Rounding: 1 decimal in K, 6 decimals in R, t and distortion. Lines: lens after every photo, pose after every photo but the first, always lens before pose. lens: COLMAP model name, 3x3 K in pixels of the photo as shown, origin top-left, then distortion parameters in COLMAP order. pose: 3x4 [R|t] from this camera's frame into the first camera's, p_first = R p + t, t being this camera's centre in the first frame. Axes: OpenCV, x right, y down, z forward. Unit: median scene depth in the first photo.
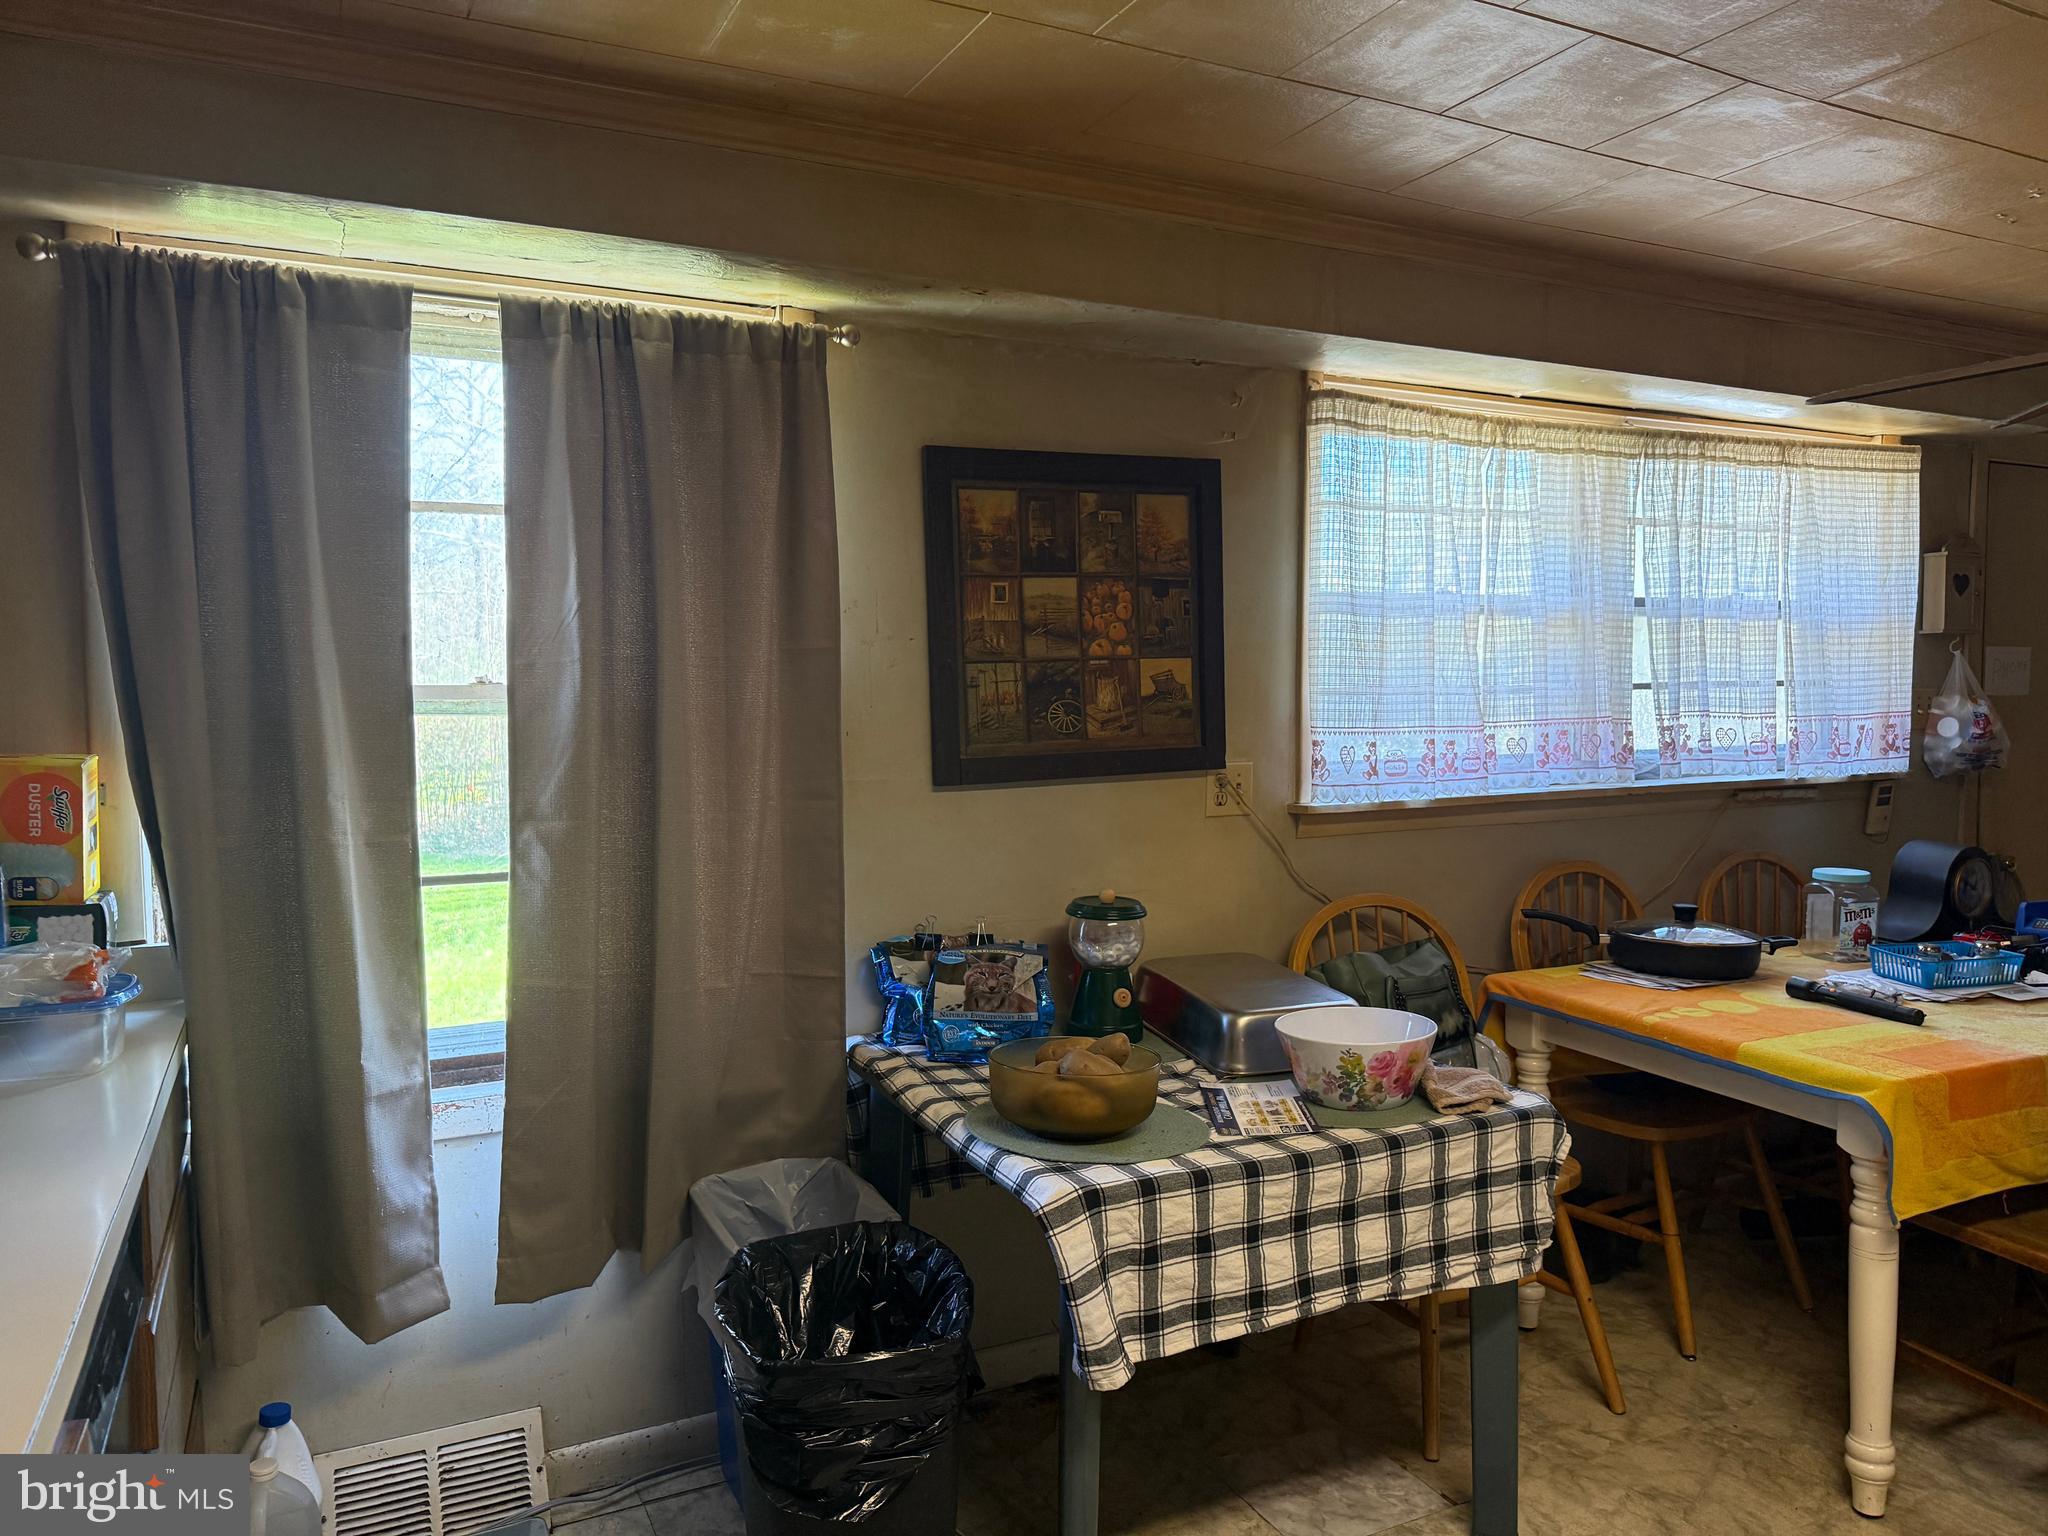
lens RADIAL K [[1440.2, 0, 1024.1], [0, 1440.2, 785.6], [0, 0, 1]] dist [0.096374, -0.114682]
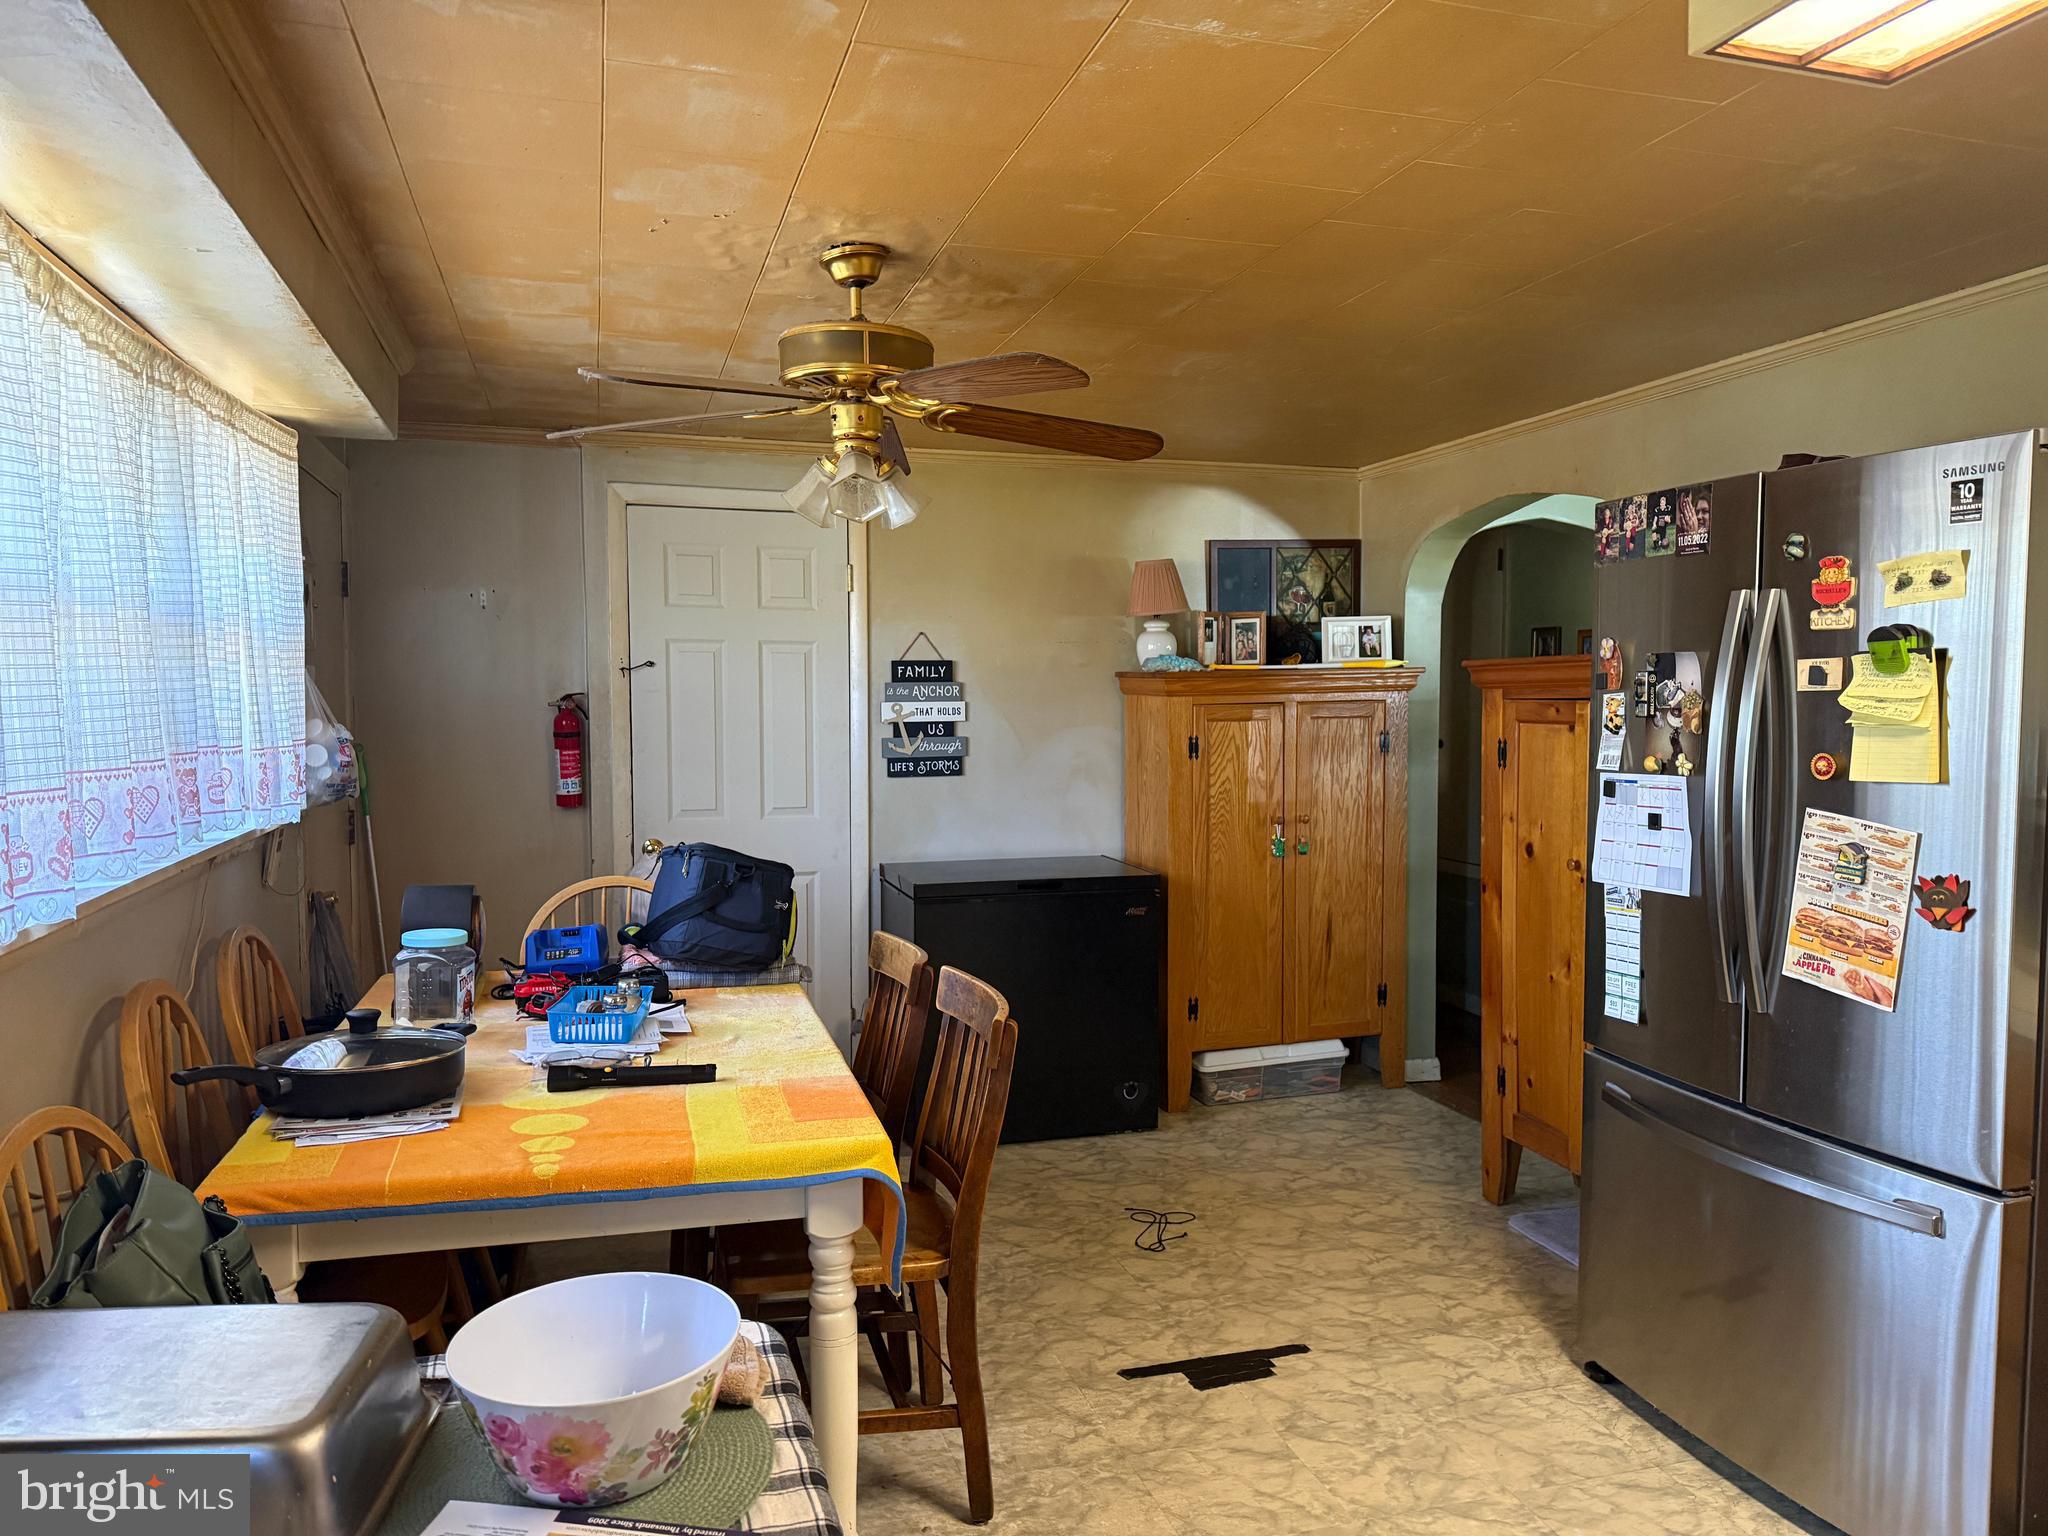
lens RADIAL K [[1440.2, 0, 1023.7], [0, 1440.2, 768.4], [0, 0, 1]] dist [0.096374, -0.114682]
pose [[0.165787, -0.043979, 0.985180, -0.238169], [0.062898, 0.997443, 0.033942, -0.049061], [-0.984154, 0.056338, 0.168129, 0.607738]]
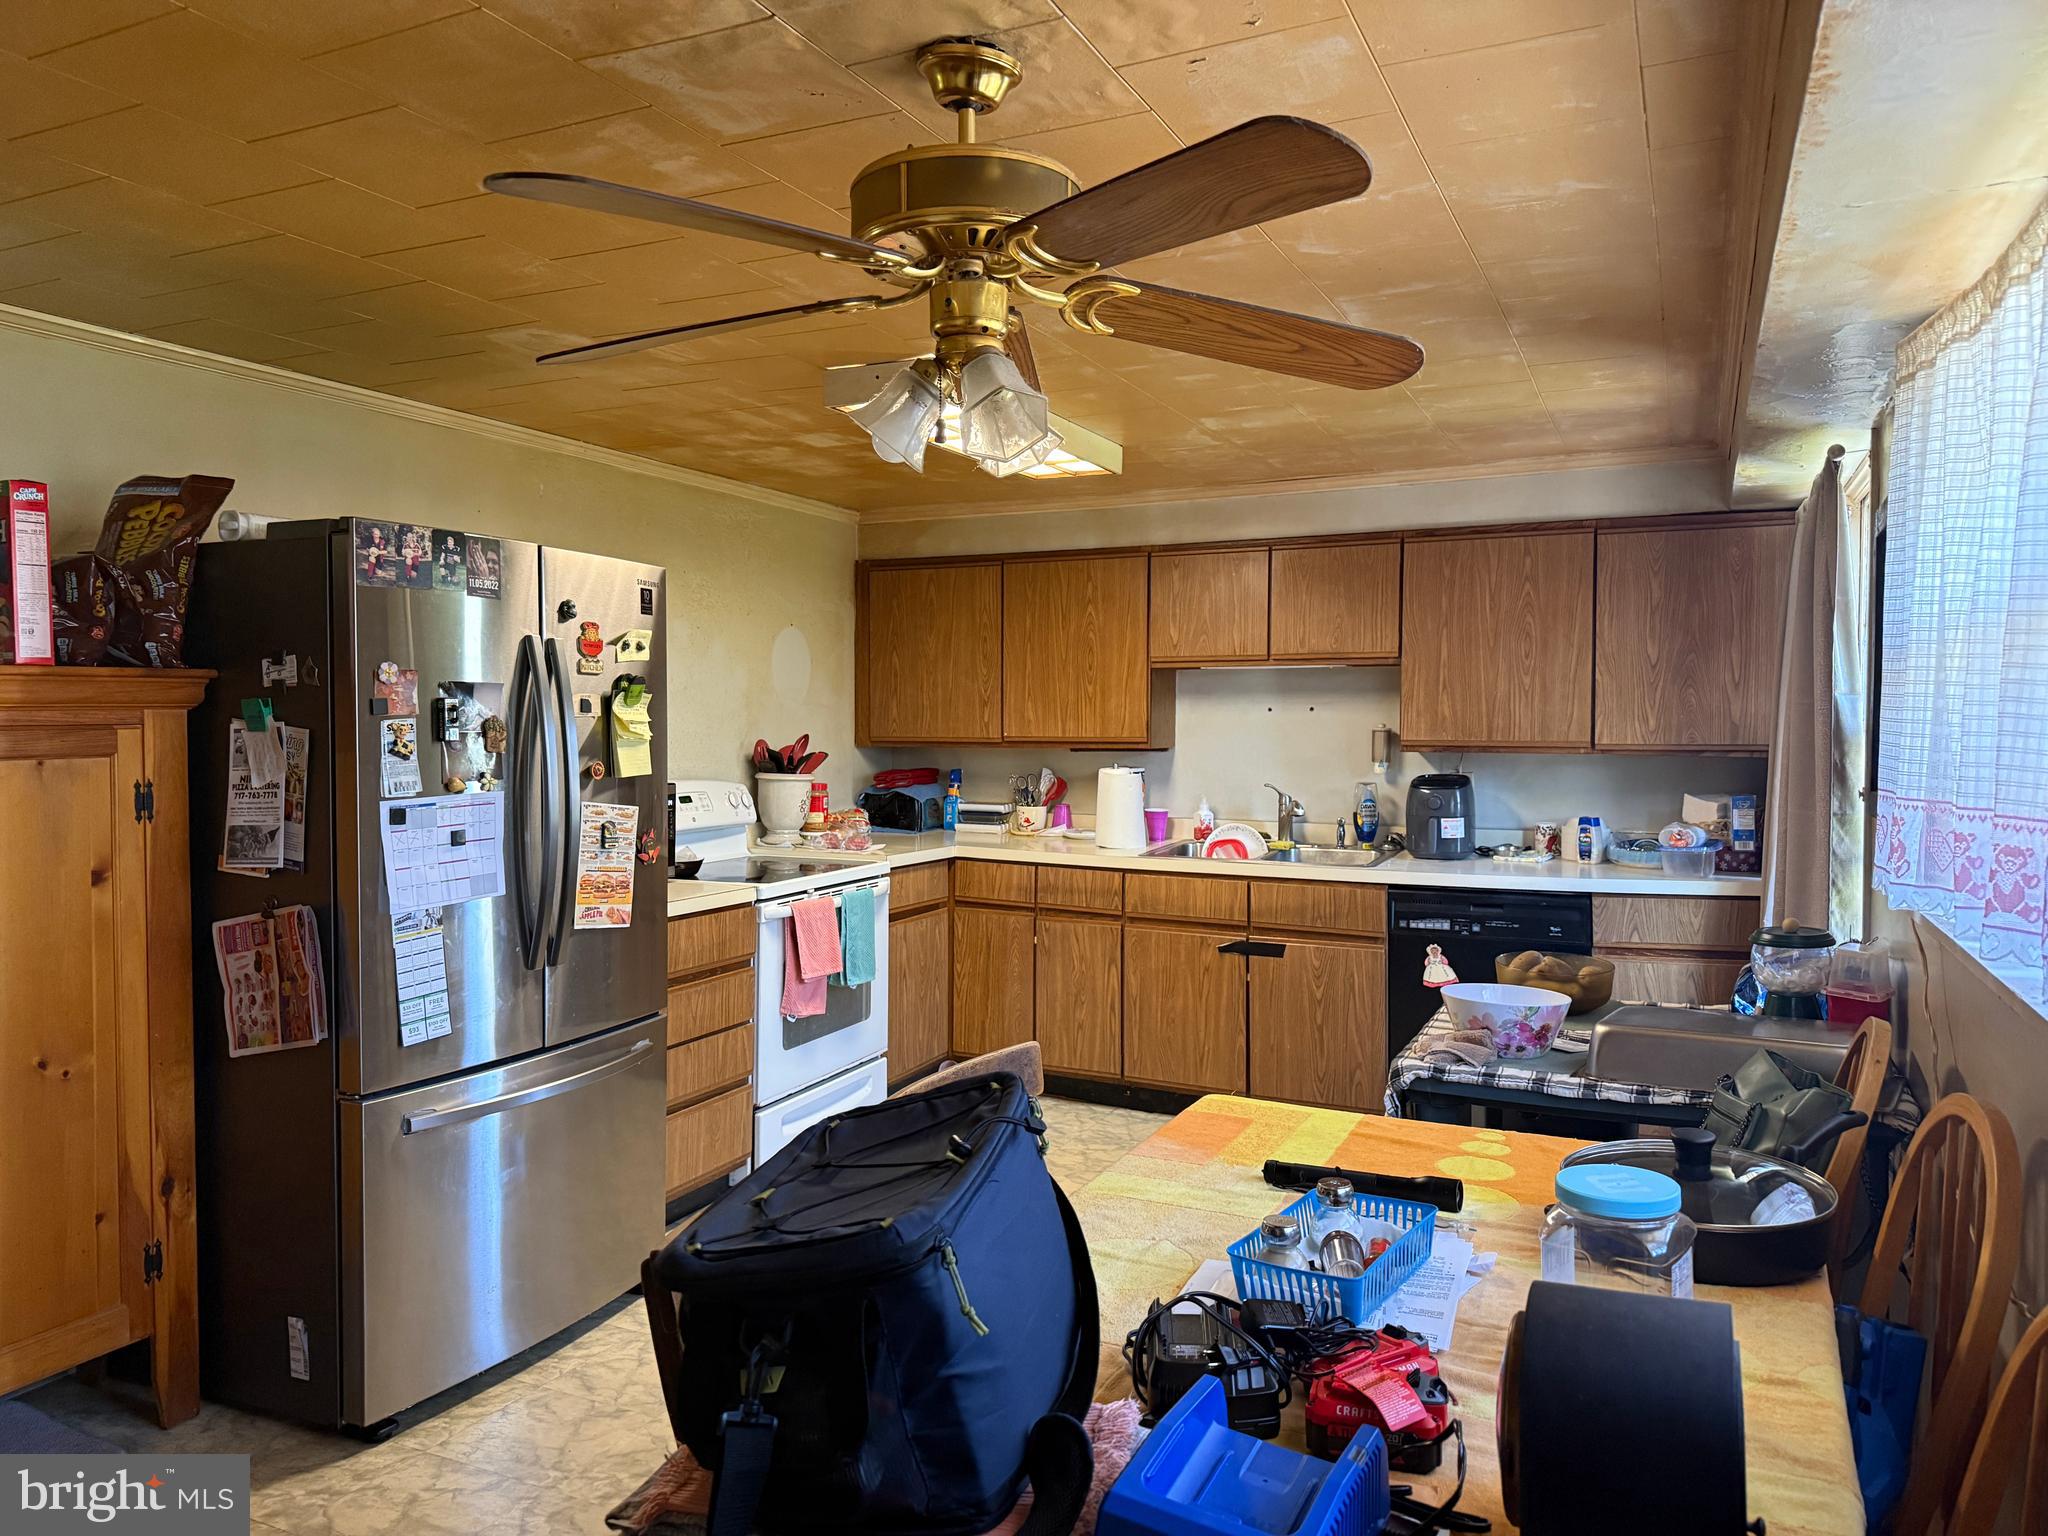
lens RADIAL K [[1440.2, 0, 1019.8], [0, 1440.2, 755.5], [0, 0, 1]] dist [0.096374, -0.114682]
pose [[-0.781244, 0.026124, -0.623679, 1.125300], [-0.033658, 0.995908, 0.083876, -0.114171], [0.623318, 0.086519, -0.777167, 1.417462]]
